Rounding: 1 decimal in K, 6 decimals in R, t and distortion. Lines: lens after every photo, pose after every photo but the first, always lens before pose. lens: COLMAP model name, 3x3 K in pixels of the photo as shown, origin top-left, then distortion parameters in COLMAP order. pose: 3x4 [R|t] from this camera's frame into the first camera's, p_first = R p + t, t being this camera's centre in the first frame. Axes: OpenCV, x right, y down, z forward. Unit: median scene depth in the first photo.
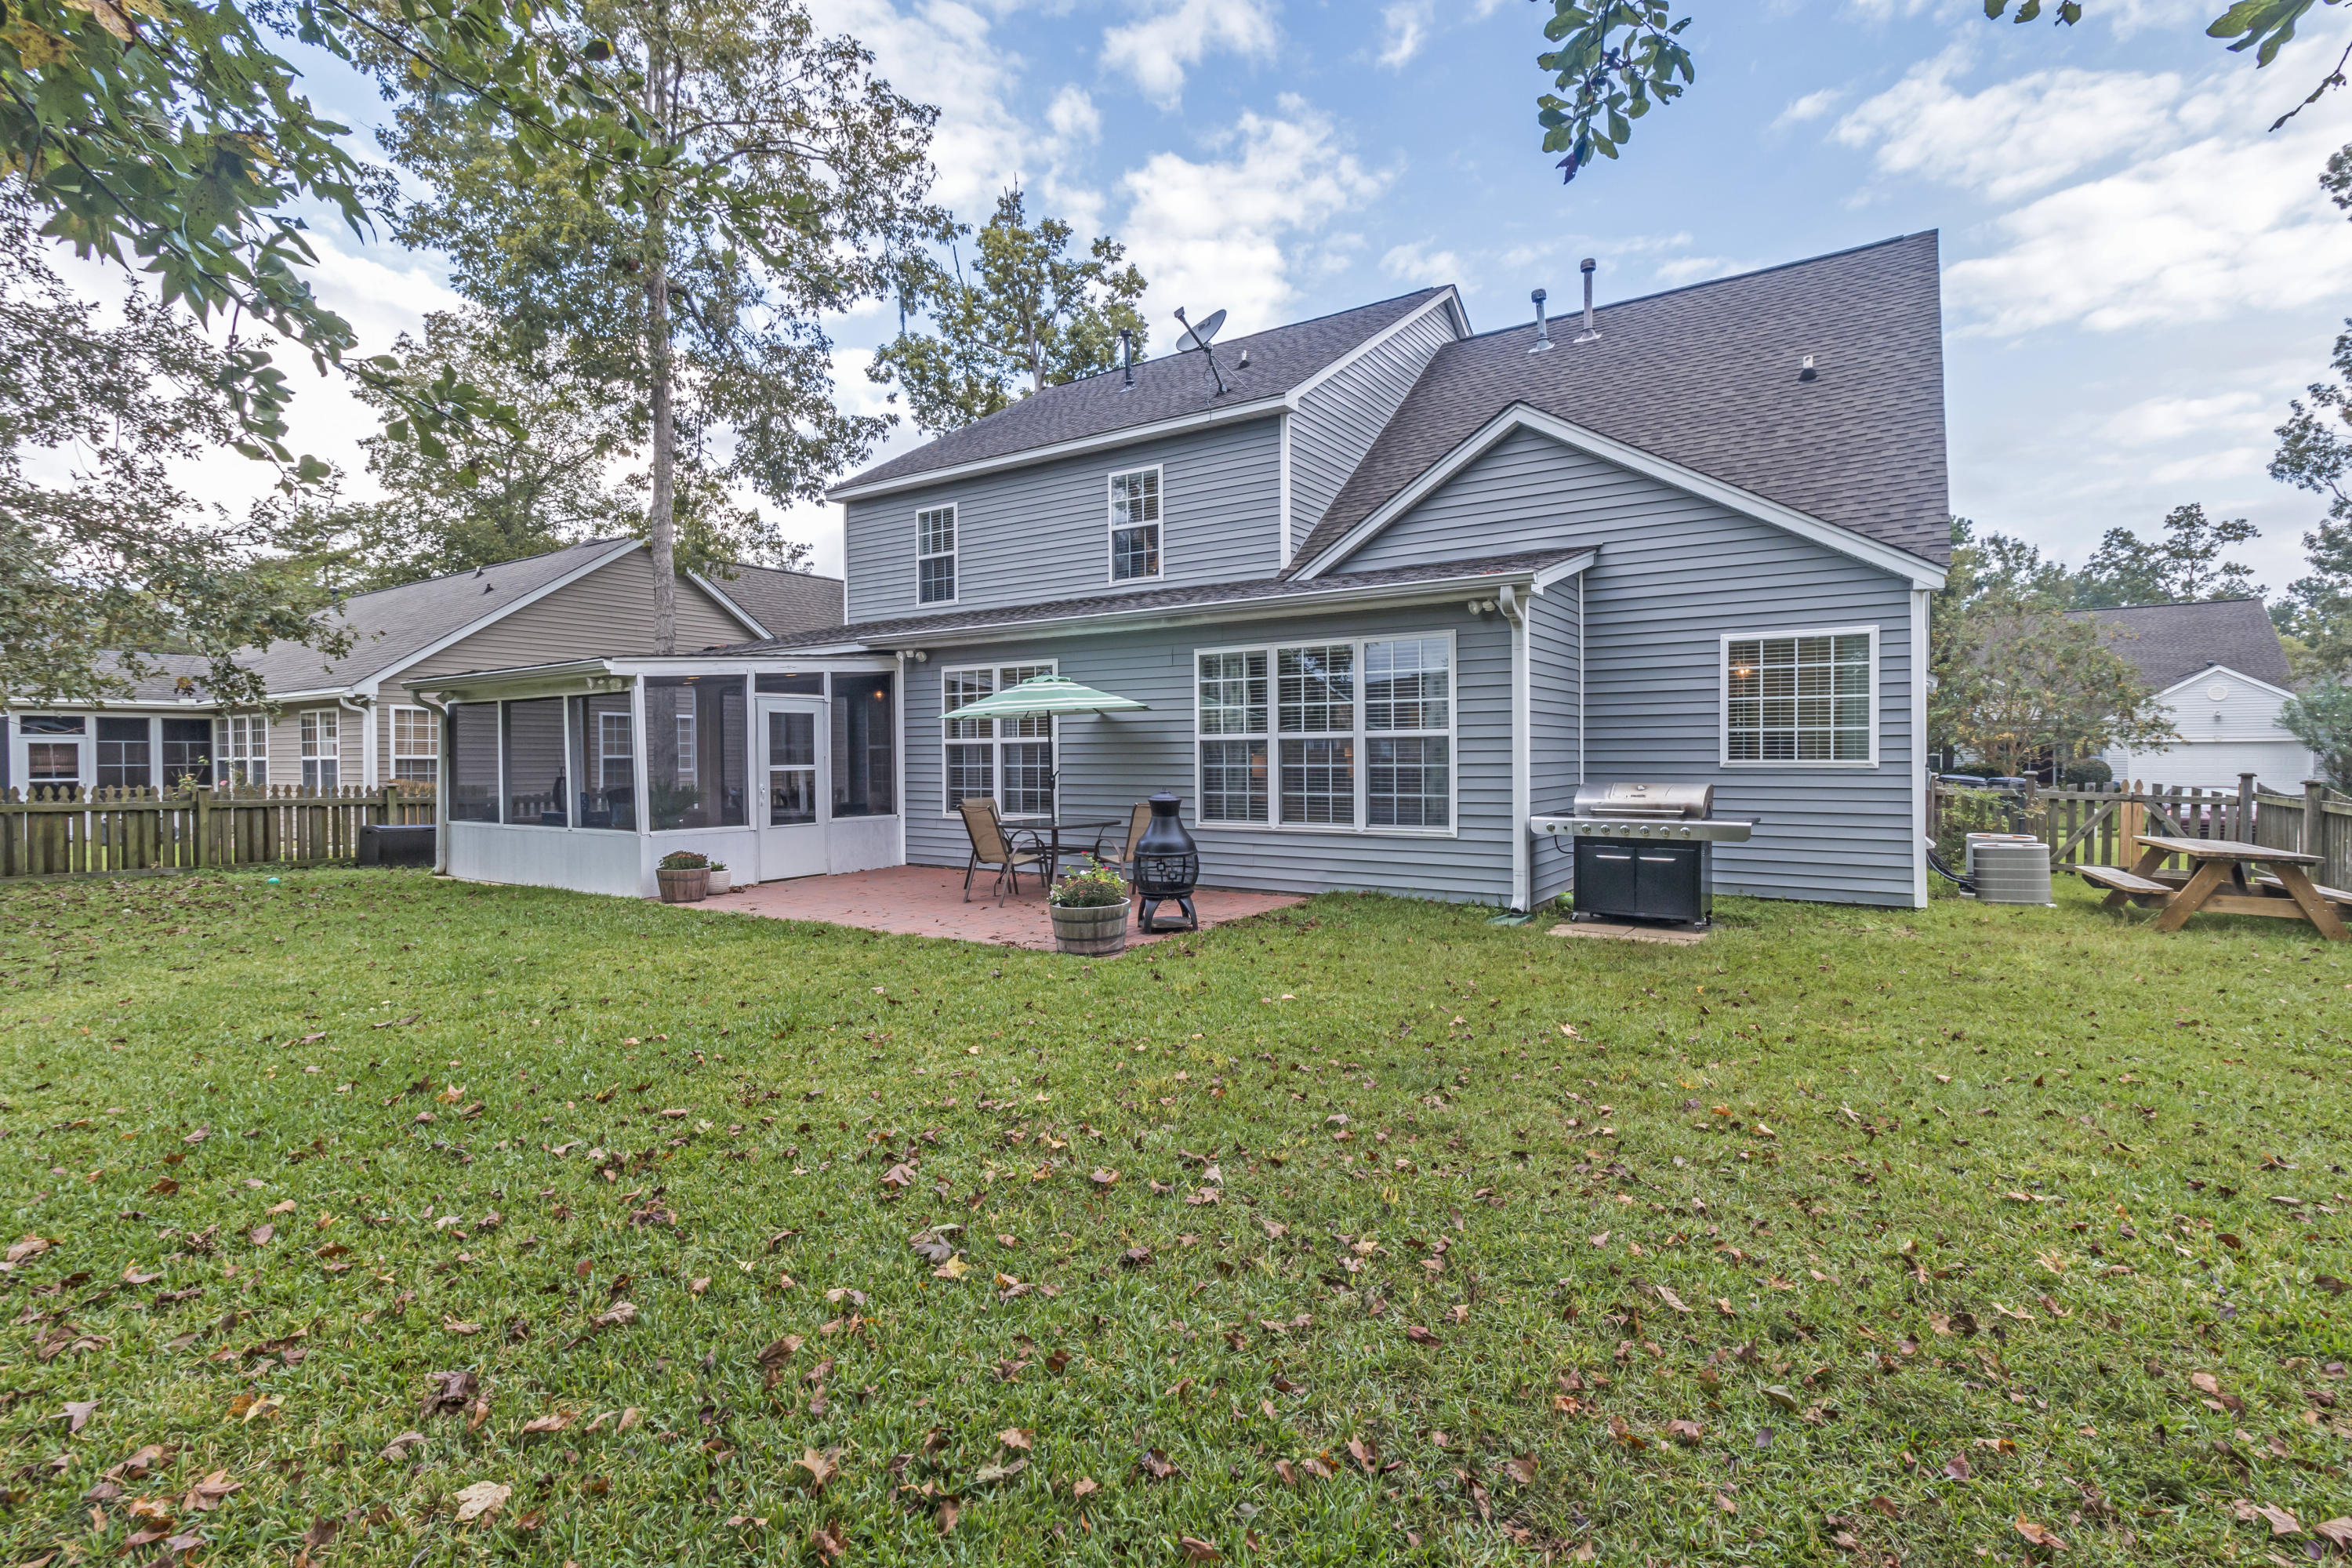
lens RADIAL K [[1081.8, 0, 1154.9], [0, 1081.8, 775.6], [0, 0, 1]] dist [0.003975, 0.000351]
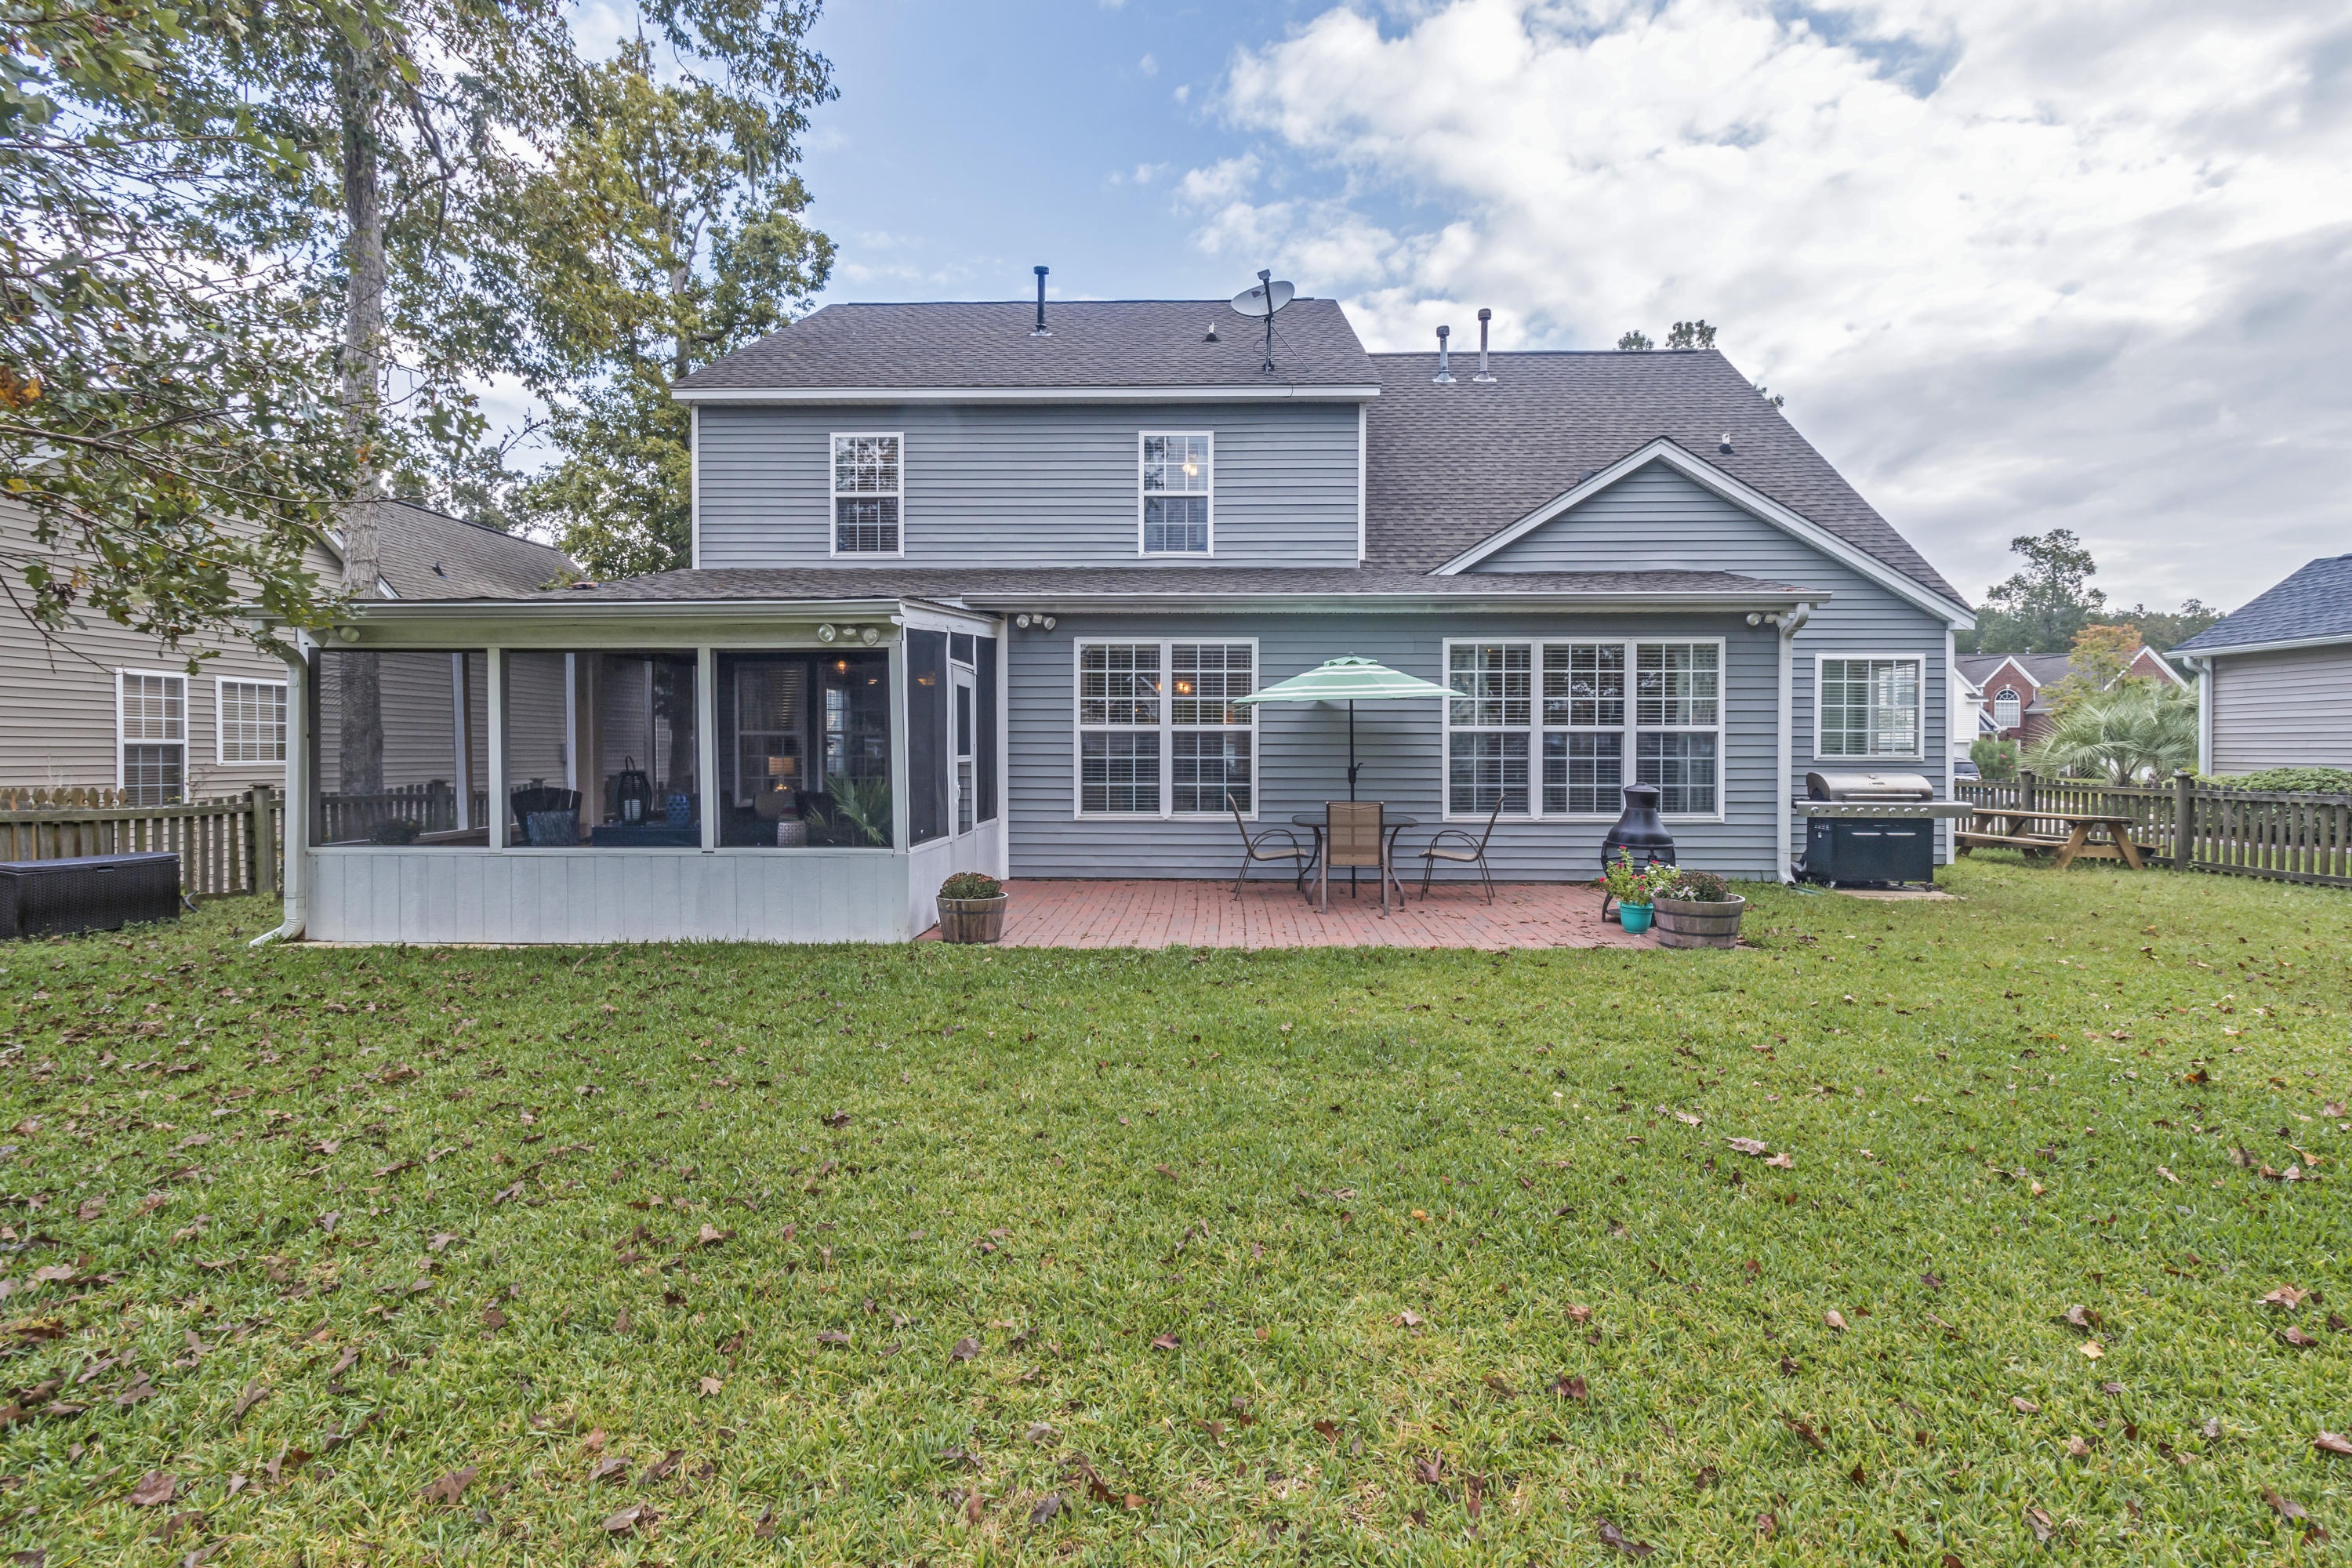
lens RADIAL K [[1081.8, 0, 1166.5], [0, 1081.8, 782.0], [0, 0, 1]] dist [0.003975, 0.000351]
pose [[0.845990, -0.009861, 0.533108, -0.635056], [0.000327, 0.999838, 0.017977, -0.003916], [-0.533199, -0.015034, 0.845856, 0.275978]]
